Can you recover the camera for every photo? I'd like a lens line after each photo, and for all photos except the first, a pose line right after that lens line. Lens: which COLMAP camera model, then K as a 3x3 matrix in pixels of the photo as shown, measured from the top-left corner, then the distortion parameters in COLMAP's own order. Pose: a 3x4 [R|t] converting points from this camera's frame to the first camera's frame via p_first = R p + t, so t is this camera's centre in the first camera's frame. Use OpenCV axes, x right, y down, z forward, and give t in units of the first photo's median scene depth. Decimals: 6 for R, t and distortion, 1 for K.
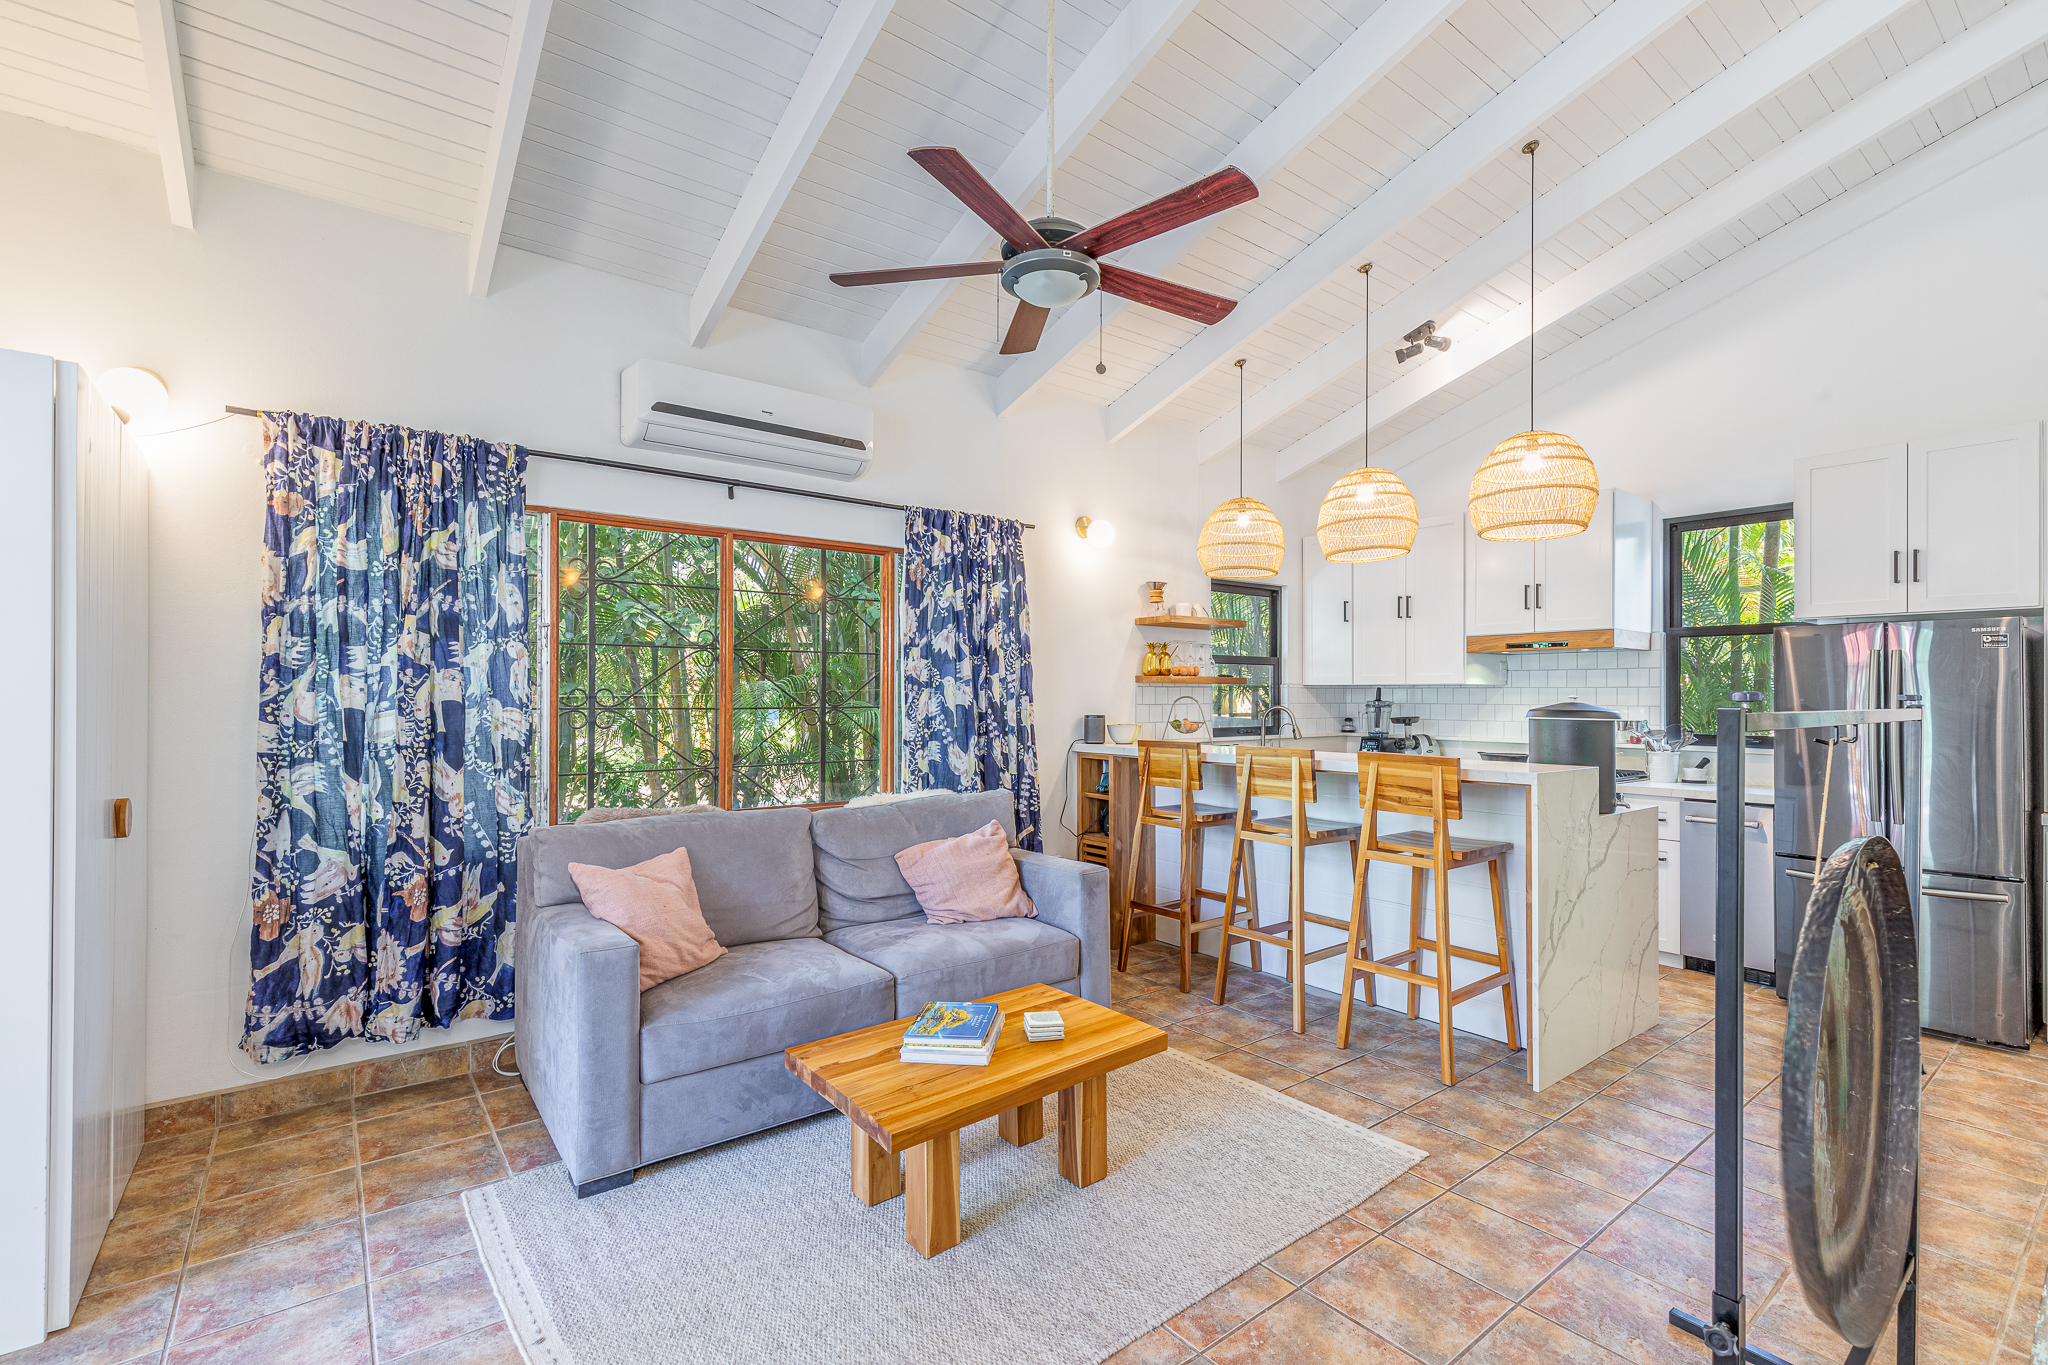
lens RADIAL K [[905.6, 0, 1038.4], [0, 905.6, 684.7], [0, 0, 1]] dist [0.005378, -0.001083]
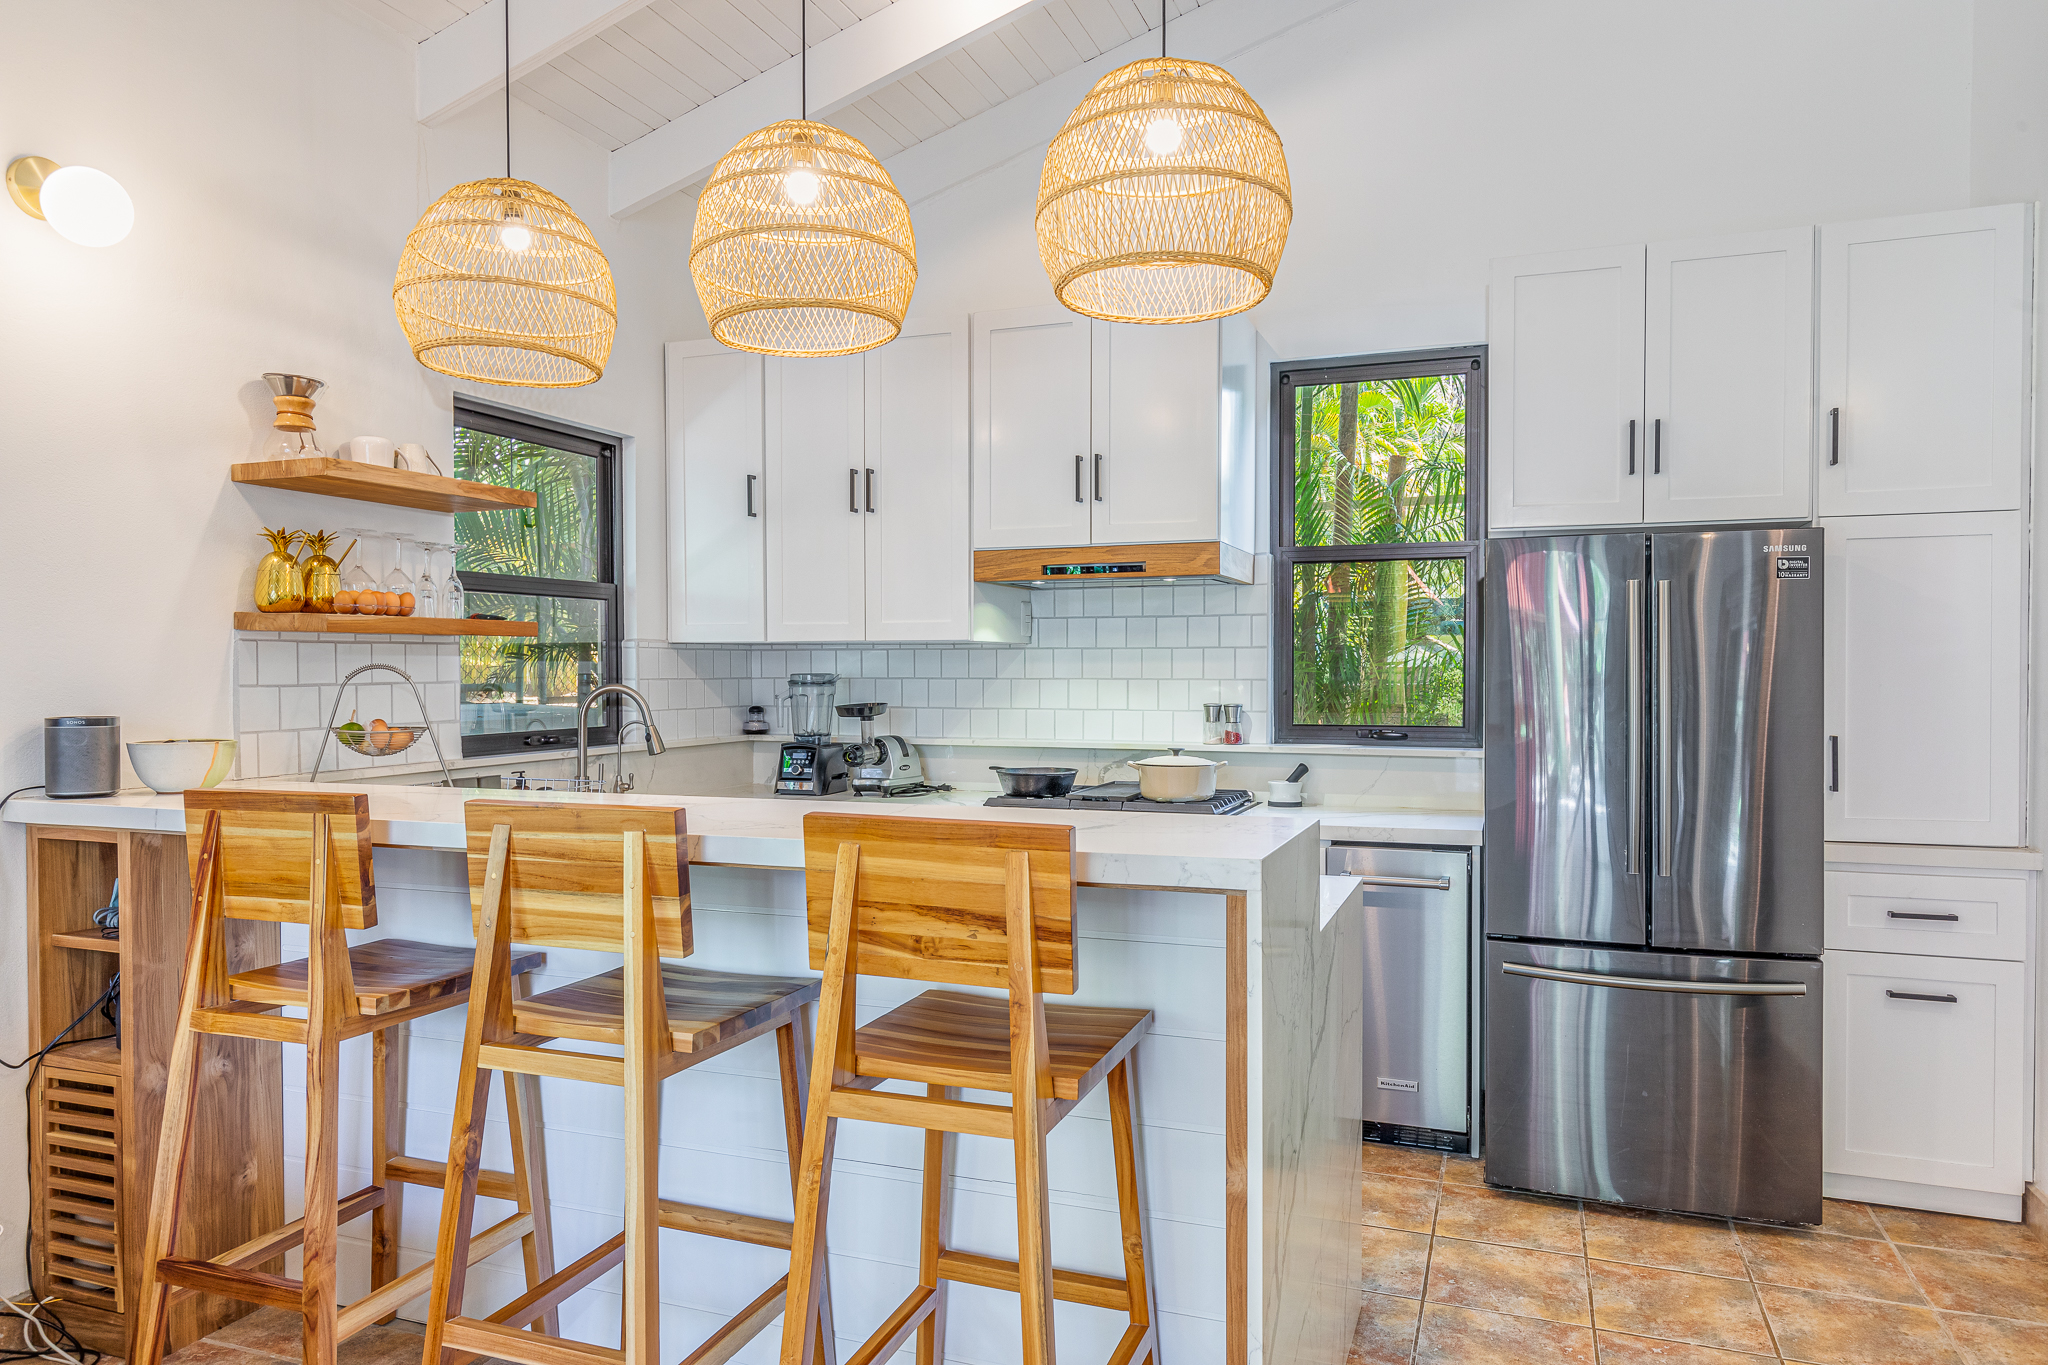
lens RADIAL K [[1303.2, 0, 1034.7], [0, 1303.2, 694.7], [0, 0, 1]] dist [0.006983, 0.002471]
pose [[0.852646, -0.014291, 0.522294, 0.129492], [-0.002462, 0.999505, 0.031368, 0.008486], [-0.522484, -0.028031, 0.852188, 0.411893]]
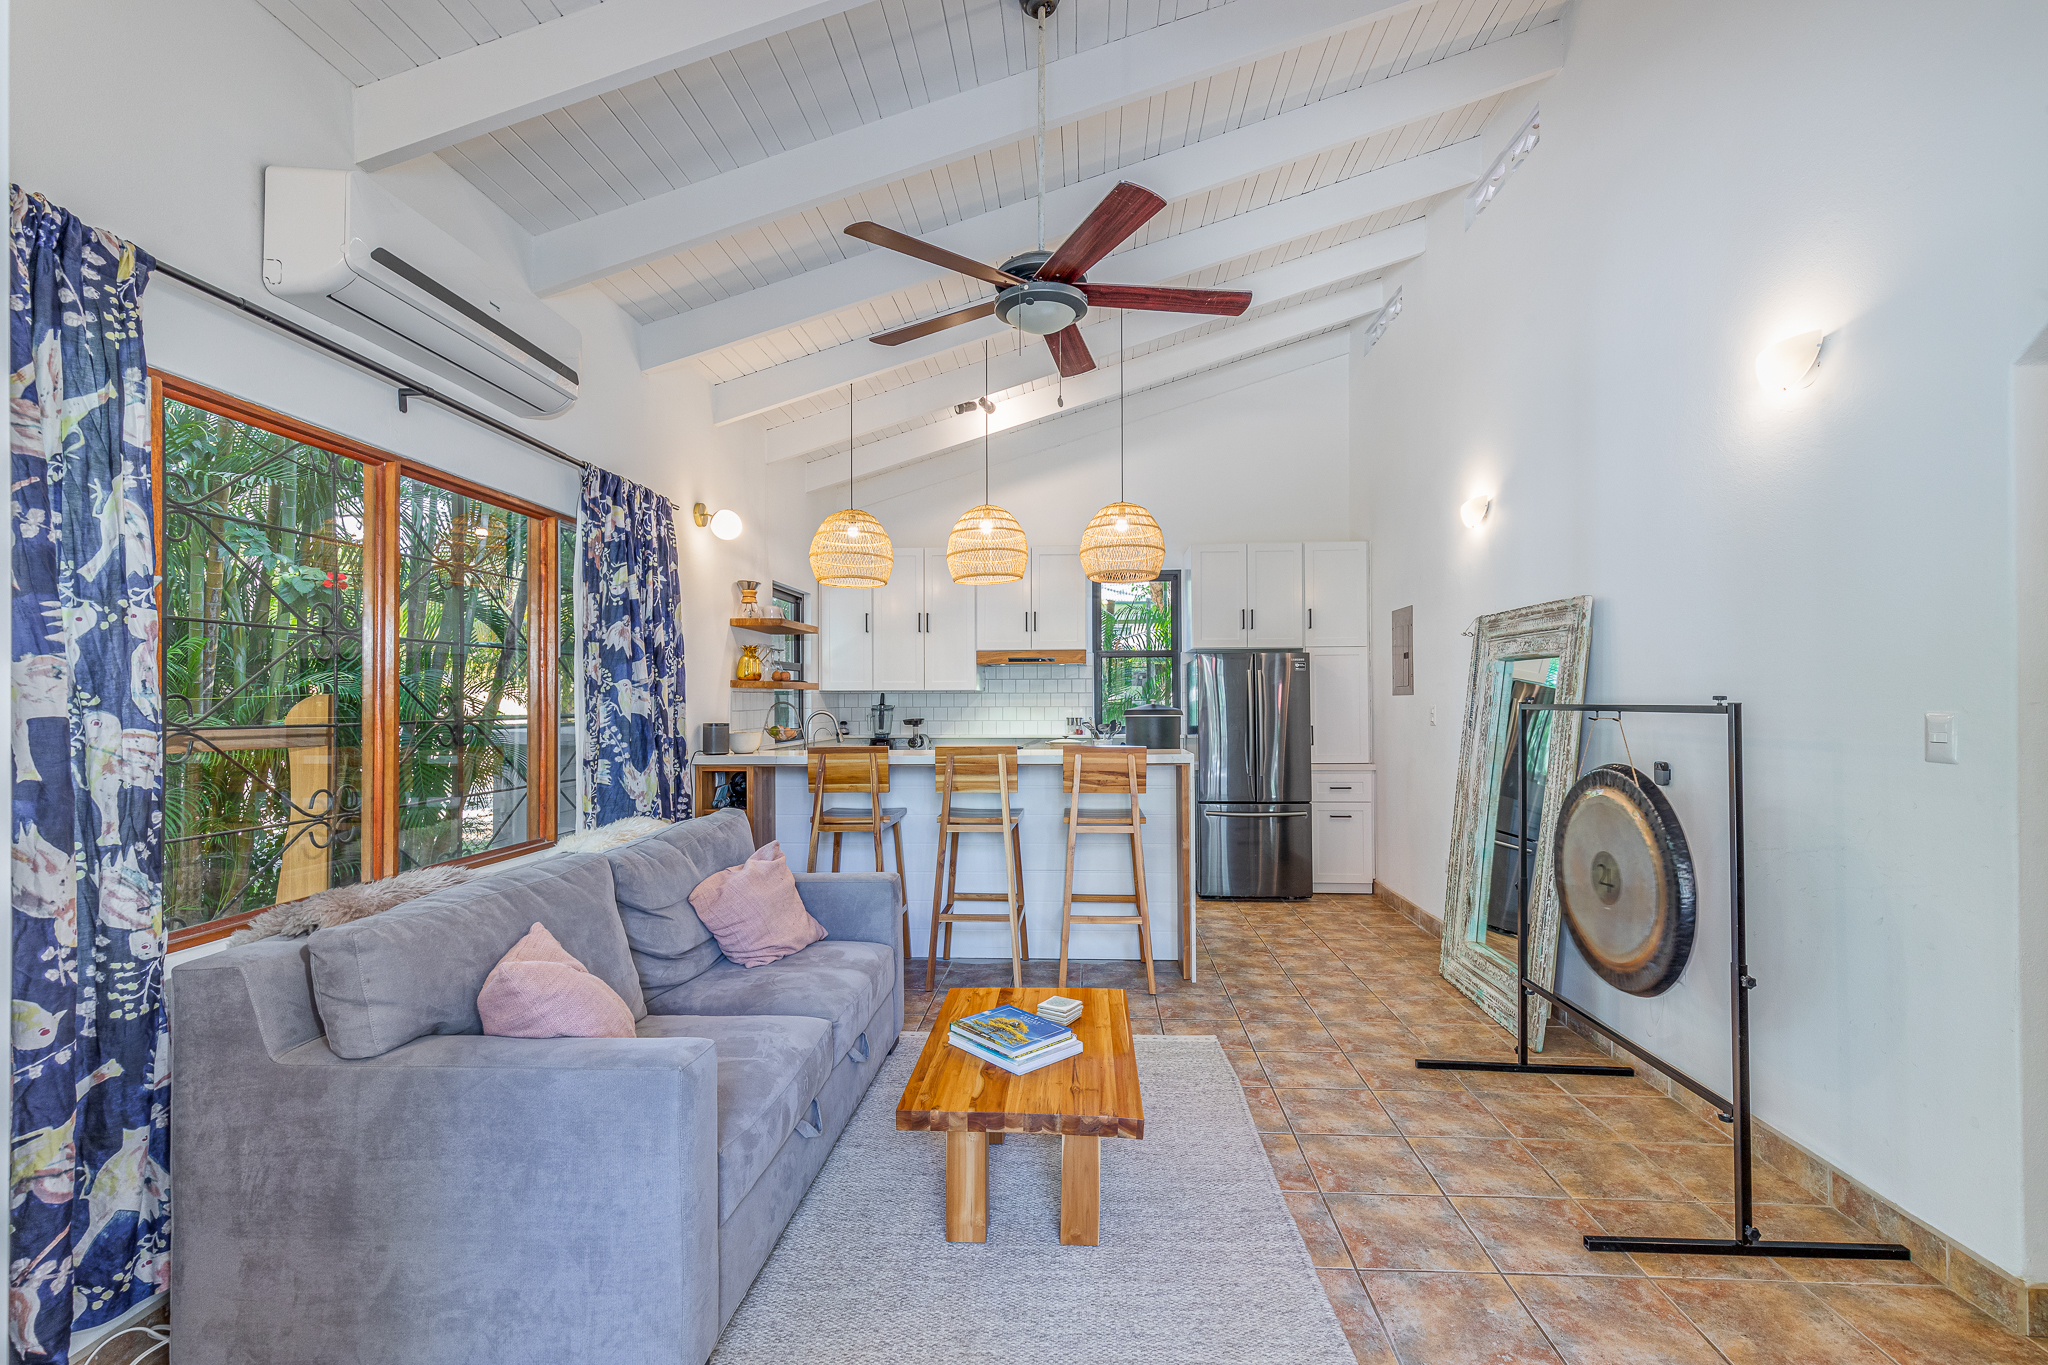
lens RADIAL K [[905.6, 0, 1034.6], [0, 905.6, 682.6], [0, 0, 1]] dist [0.005378, -0.001083]
pose [[0.665653, 0.009340, 0.746203, -0.462293], [-0.002688, 0.999945, -0.010118, 0.001254], [-0.746256, 0.004729, 0.665642, 0.177923]]
